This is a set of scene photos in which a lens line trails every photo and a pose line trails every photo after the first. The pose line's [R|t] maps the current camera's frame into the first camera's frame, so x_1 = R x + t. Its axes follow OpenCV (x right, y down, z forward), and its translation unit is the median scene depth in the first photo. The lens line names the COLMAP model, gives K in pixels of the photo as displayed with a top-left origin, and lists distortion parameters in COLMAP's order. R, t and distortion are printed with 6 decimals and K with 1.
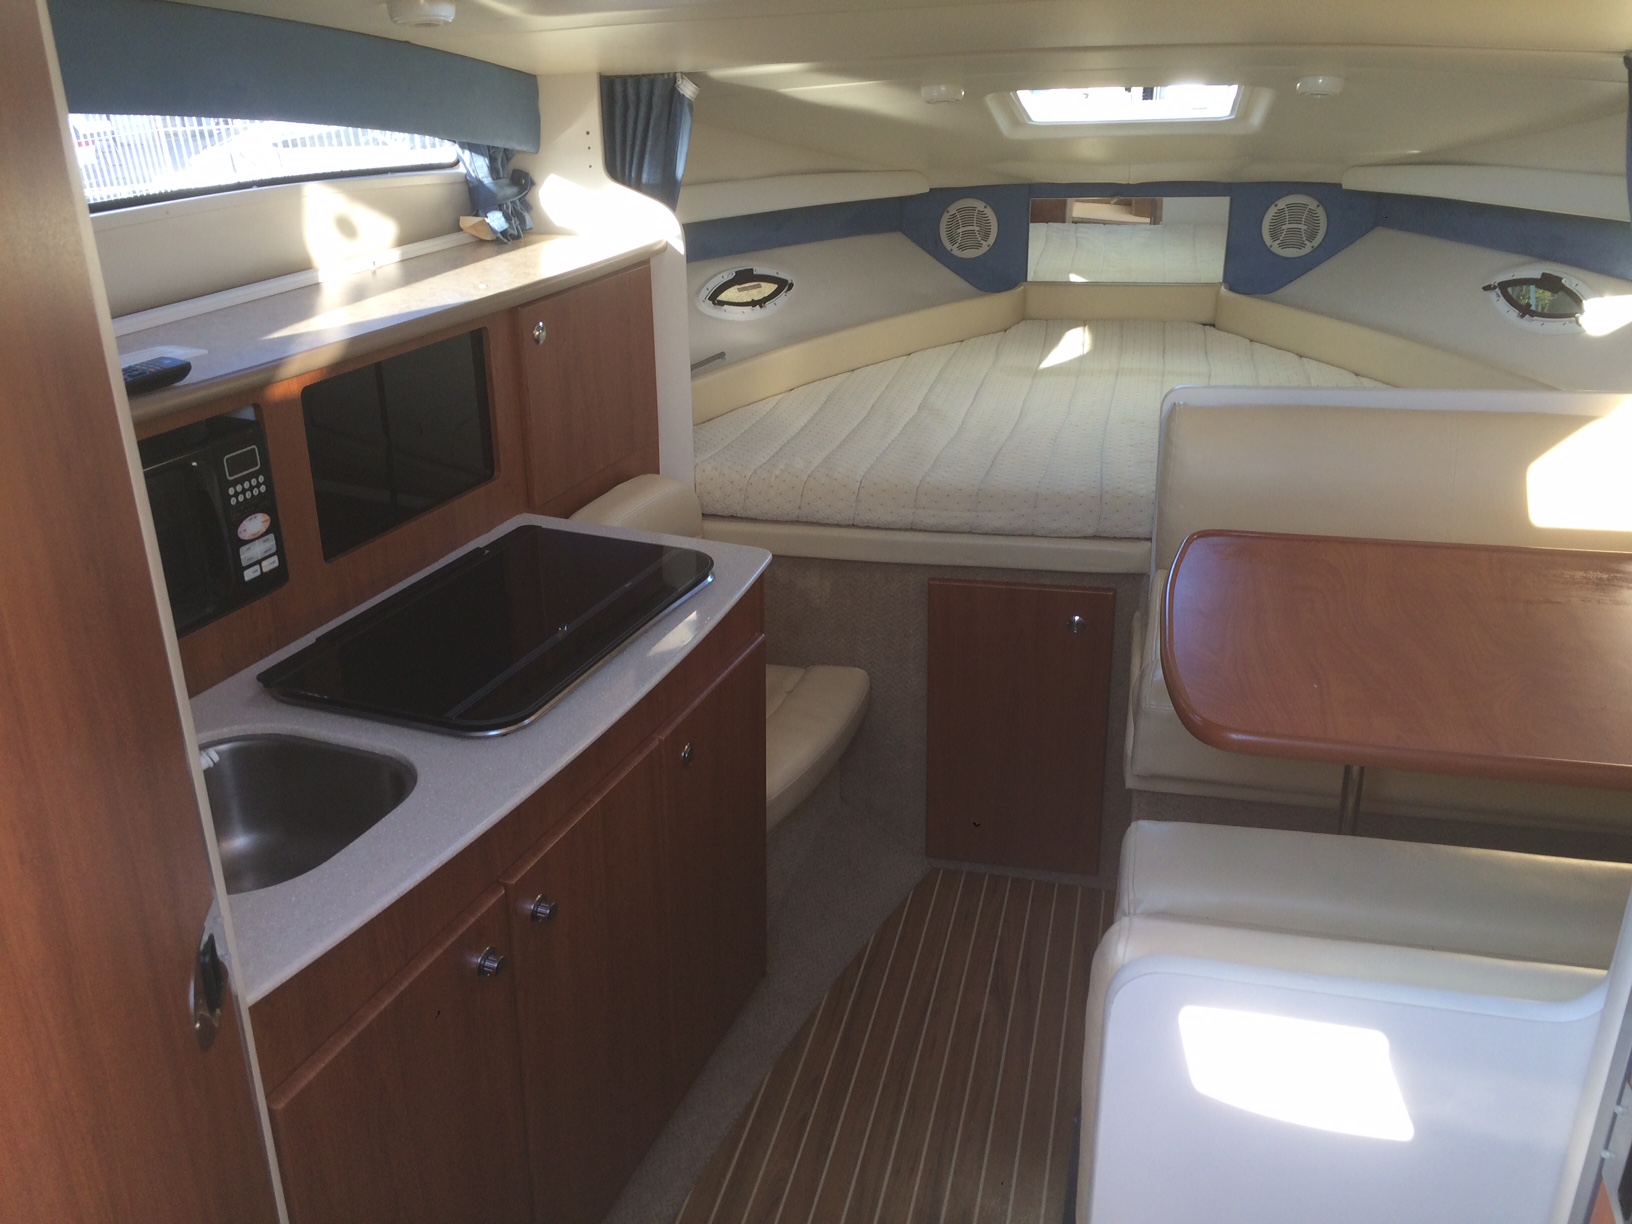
lens RADIAL K [[1381.2, 0, 807.6], [0, 1381.2, 608.2], [0, 0, 1]] dist [0.066862, -0.091044]
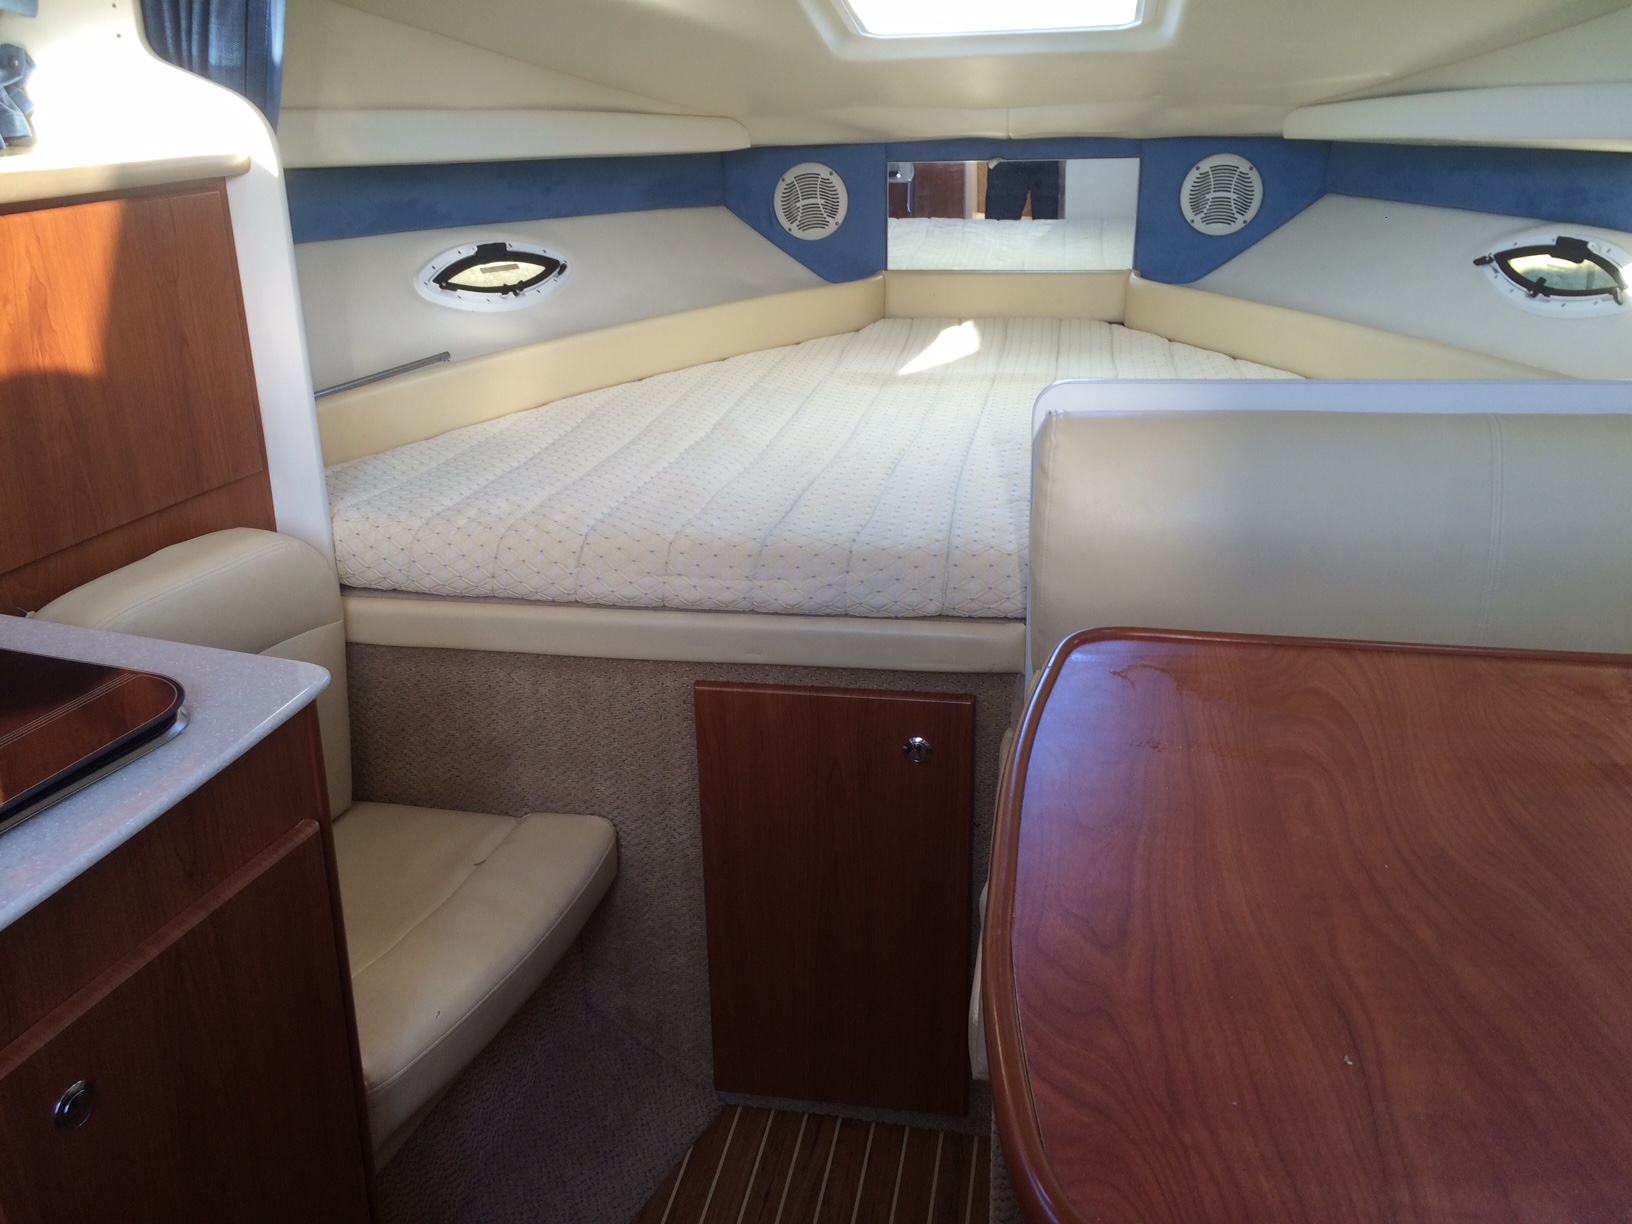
lens RADIAL K [[1393.5, 0, 816.0], [0, 1393.5, 612.0], [0, 0, 1]] dist [0.083860, -0.113085]
pose [[0.998249, -0.016166, 0.056891, 0.093039], [0.017570, 0.999551, -0.024279, -0.032302], [-0.056473, 0.025236, 0.998085, 0.291716]]
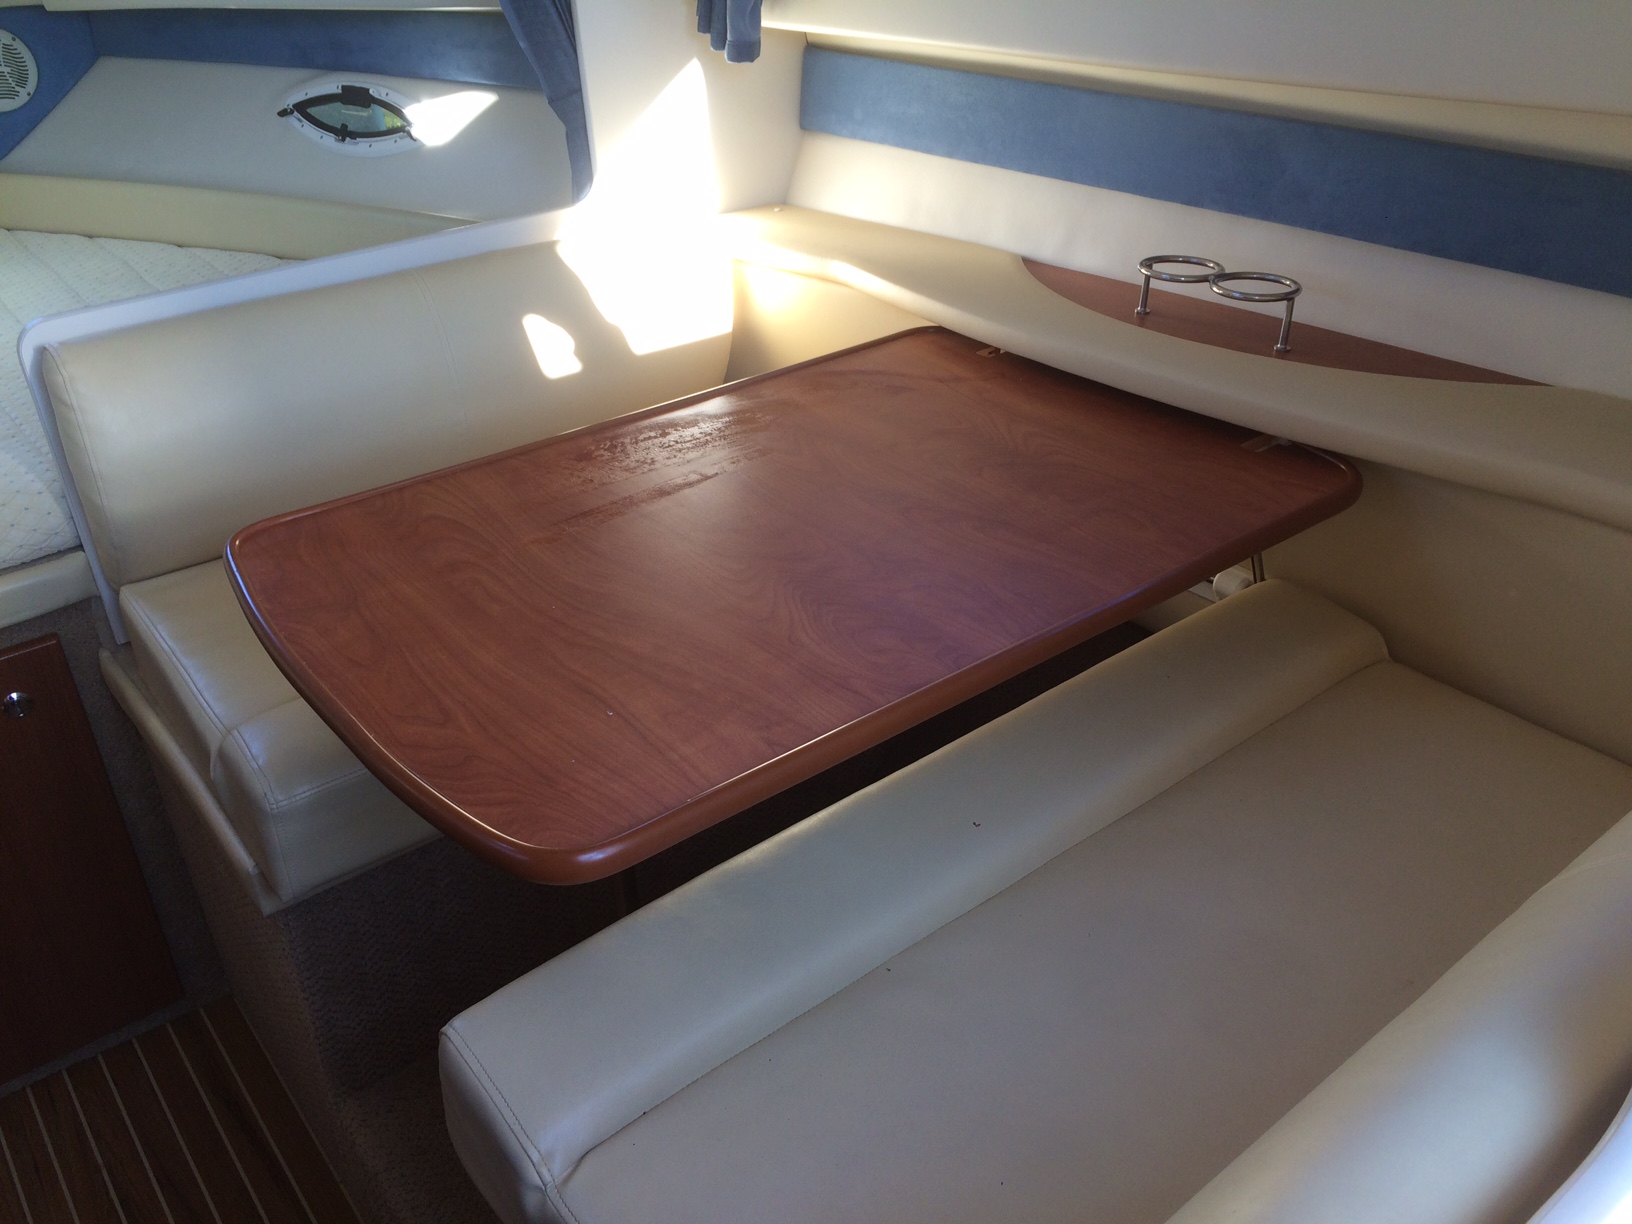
lens RADIAL K [[1393.5, 0, 816.0], [0, 1393.5, 612.0], [0, 0, 1]] dist [0.083860, -0.113085]
pose [[0.619768, -0.388261, 0.682012, -0.011511], [0.313437, 0.919184, 0.238449, -0.059786], [-0.719475, 0.065985, 0.691376, 0.217044]]
